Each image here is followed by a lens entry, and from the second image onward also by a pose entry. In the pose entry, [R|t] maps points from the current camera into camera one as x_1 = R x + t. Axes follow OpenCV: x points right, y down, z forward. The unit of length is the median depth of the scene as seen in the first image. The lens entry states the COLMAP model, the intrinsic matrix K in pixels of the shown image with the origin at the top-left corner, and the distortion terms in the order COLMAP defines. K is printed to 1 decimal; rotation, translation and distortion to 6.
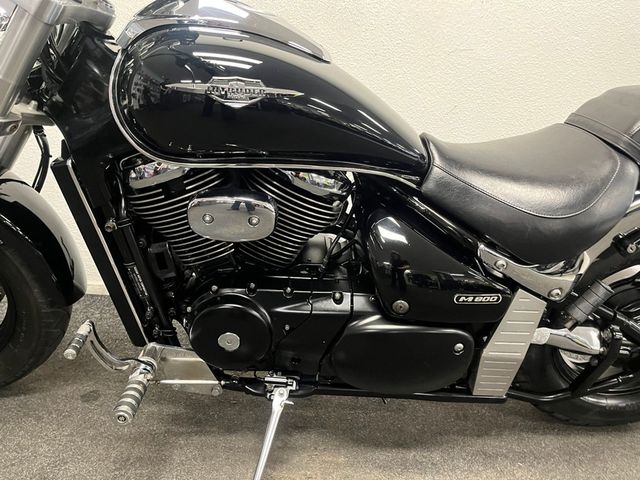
lens RADIAL K [[454.1, 0, 320.0], [0, 454.1, 240.0], [0, 0, 1]] dist [0.054677, -0.002041]
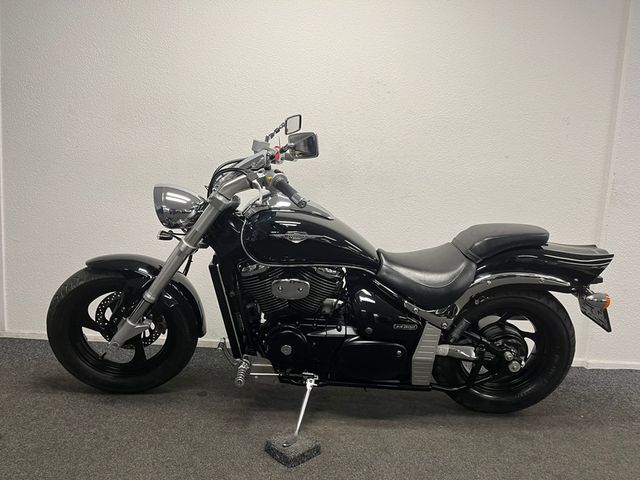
lens RADIAL K [[485.8, 0, 320.0], [0, 485.8, 240.0], [0, 0, 1]] dist [-0.002199, -0.000693]
pose [[0.999907, -0.012142, -0.006212, -0.026987], [0.010651, 0.979661, -0.200377, 0.170959], [0.008518, 0.200292, 0.979699, -1.197271]]
